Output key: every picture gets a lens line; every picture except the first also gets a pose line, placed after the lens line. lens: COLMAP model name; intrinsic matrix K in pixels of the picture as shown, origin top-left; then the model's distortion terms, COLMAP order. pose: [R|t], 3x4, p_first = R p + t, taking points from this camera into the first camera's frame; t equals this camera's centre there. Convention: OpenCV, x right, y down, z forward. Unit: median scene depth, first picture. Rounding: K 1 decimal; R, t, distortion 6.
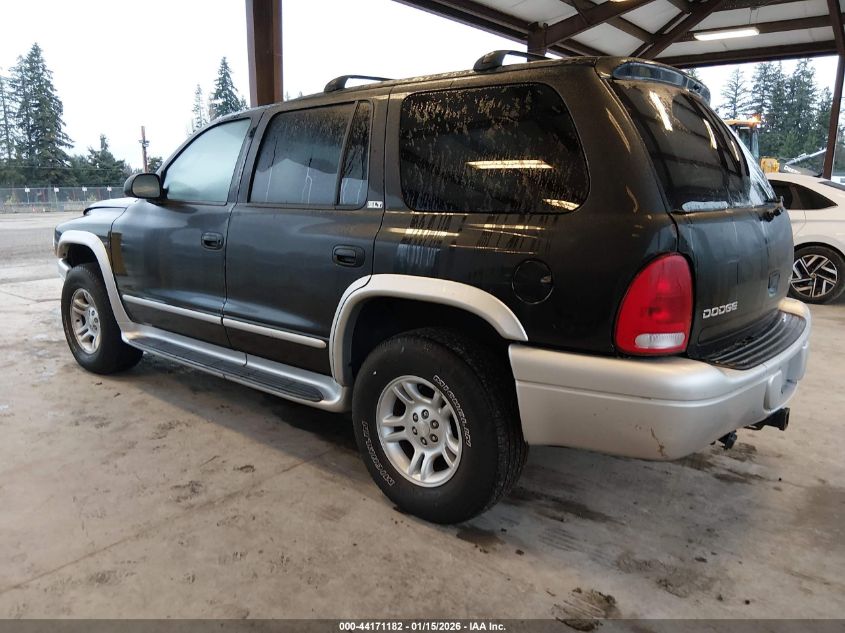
lens RADIAL K [[690.8, 0, 422.5], [0, 690.8, 316.5], [0, 0, 1]] dist [0.007175, -0.098395]
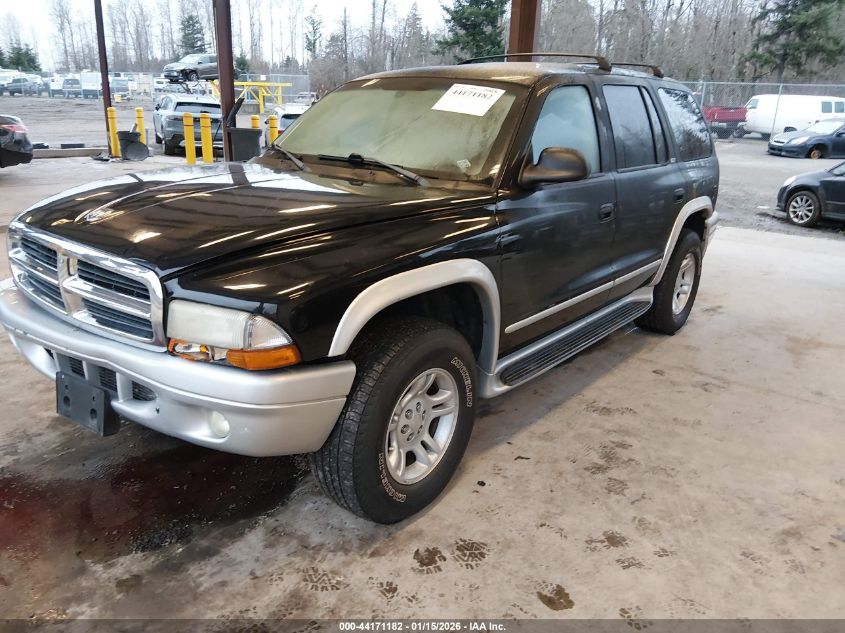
lens RADIAL K [[690.8, 0, 422.5], [0, 690.8, 316.5], [0, 0, 1]] dist [0.007175, -0.098395]
pose [[-0.081472, -0.295491, 0.951865, -1.330887], [0.155958, 0.939496, 0.304999, -0.326769], [-0.984398, 0.173300, -0.030459, 1.348461]]
